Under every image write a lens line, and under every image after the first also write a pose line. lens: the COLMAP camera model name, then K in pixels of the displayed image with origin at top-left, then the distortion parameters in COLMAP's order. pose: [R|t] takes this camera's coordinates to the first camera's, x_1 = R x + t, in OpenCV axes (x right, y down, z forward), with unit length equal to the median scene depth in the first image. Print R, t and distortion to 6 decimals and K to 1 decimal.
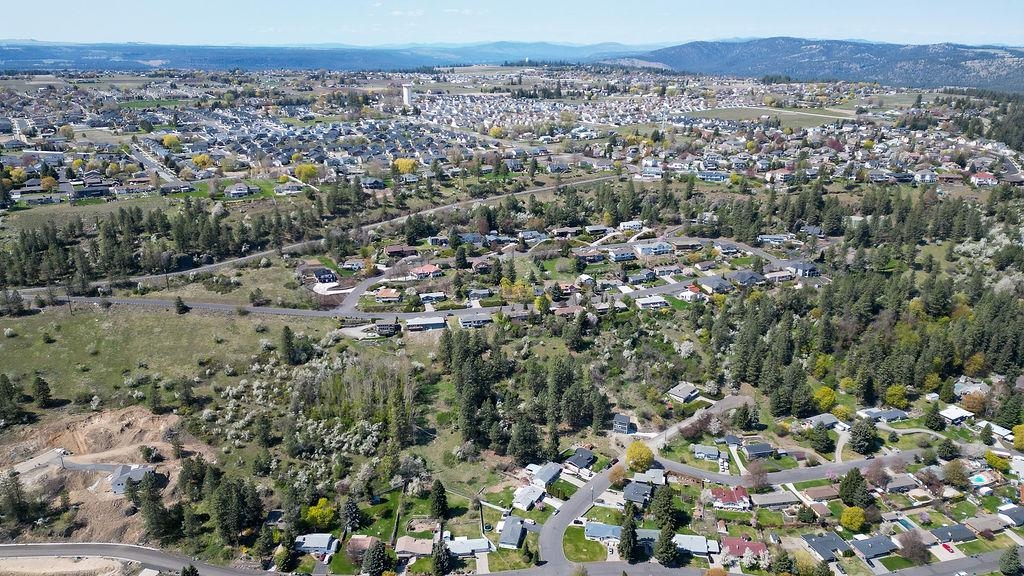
lens RADIAL K [[709.3, 0, 515.8], [0, 709.3, 290.5], [0, 0, 1]] dist [0.076967, -0.067770]
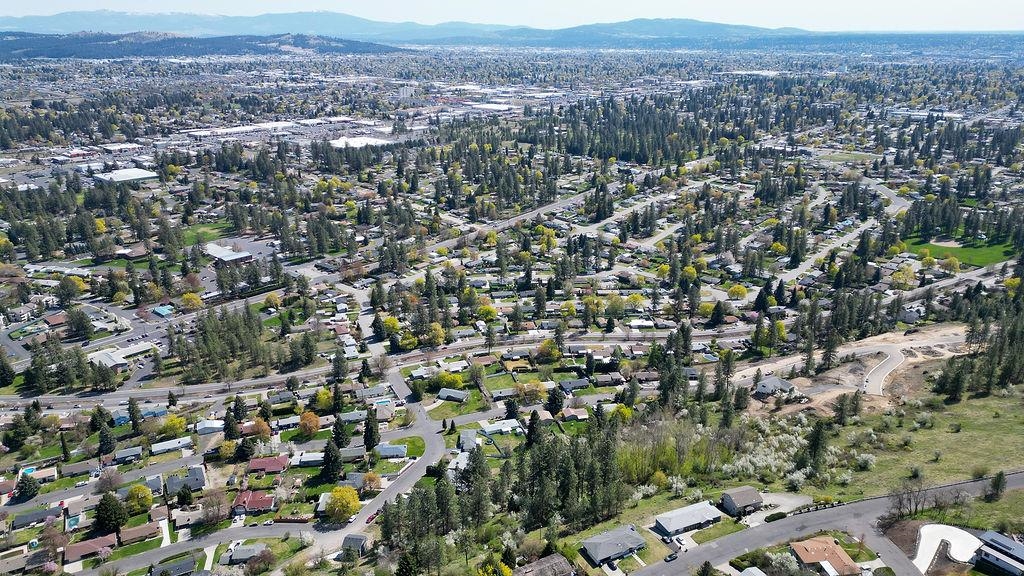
lens RADIAL K [[709.3, 0, 515.4], [0, 709.3, 288.0], [0, 0, 1]] dist [0.076967, -0.067770]
pose [[-0.972351, 0.070605, -0.222596, 0.116158], [-0.083479, 0.785122, 0.613689, -0.420654], [0.218094, 0.615303, -0.757520, 1.237288]]
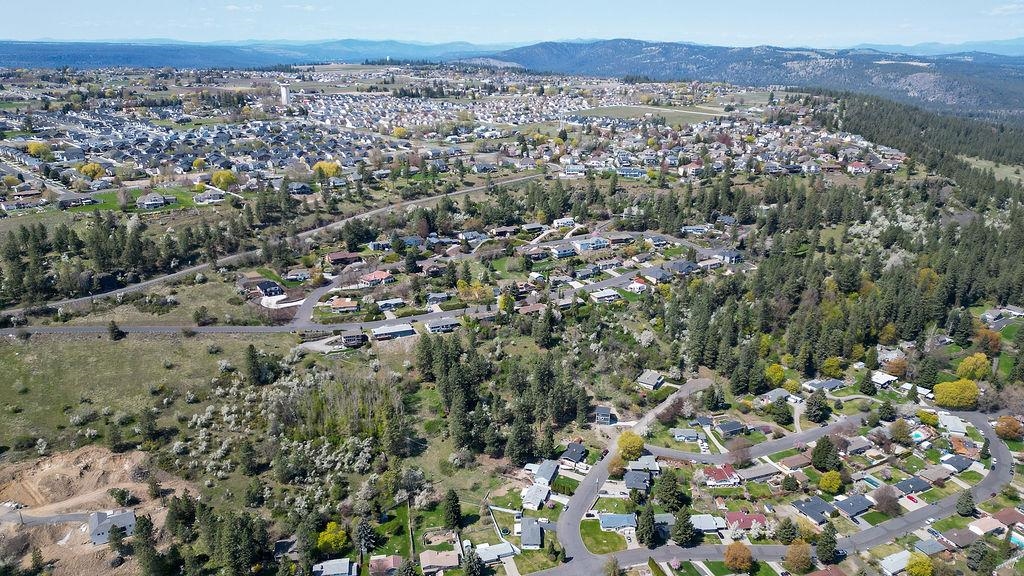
lens RADIAL K [[709.3, 0, 515.9], [0, 709.3, 290.0], [0, 0, 1]] dist [0.076967, -0.067770]
pose [[0.980068, -0.058886, 0.189735, -0.136930], [0.058770, 0.998252, 0.006239, -0.005923], [-0.189770, 0.005037, 0.981816, 0.014972]]
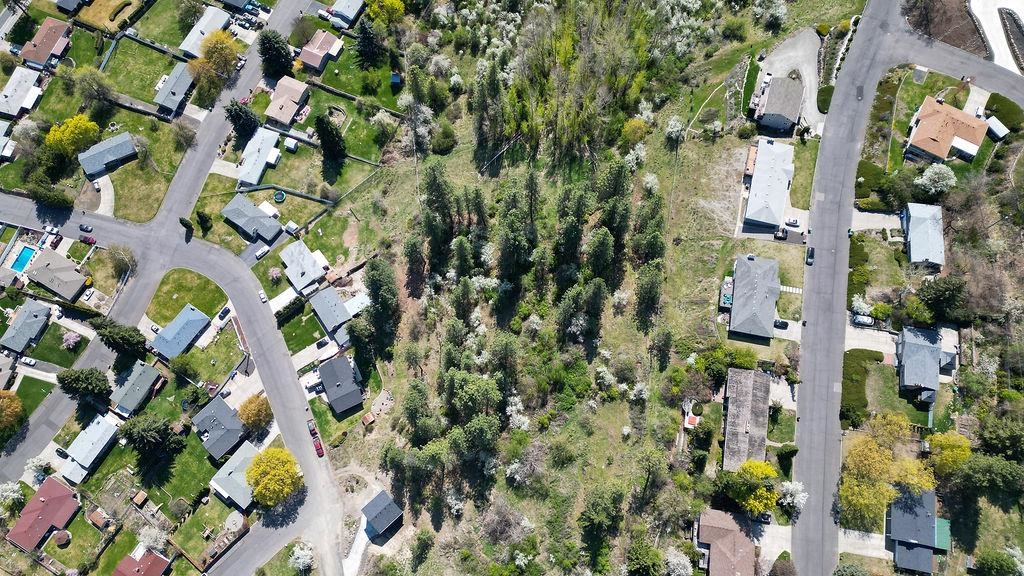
lens RADIAL K [[709.3, 0, 513.7], [0, 709.3, 294.3], [0, 0, 1]] dist [0.076967, -0.067770]
pose [[-0.424393, 0.860247, -0.282604, 0.105673], [-0.300983, 0.160335, 0.940054, -0.281422], [0.853990, 0.484012, 0.190875, 0.788656]]
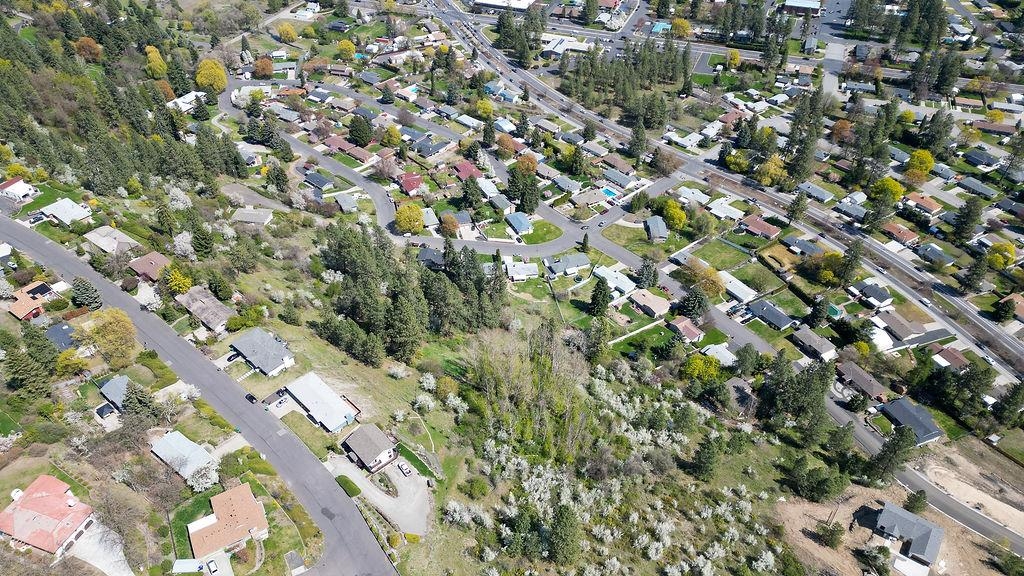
lens RADIAL K [[709.3, 0, 515.4], [0, 709.3, 294.0], [0, 0, 1]] dist [0.076967, -0.067770]
pose [[-0.567099, -0.543015, 0.619301, -0.440458], [0.257350, 0.597435, 0.759501, -0.314182], [-0.782413, 0.590090, -0.199060, 0.910685]]
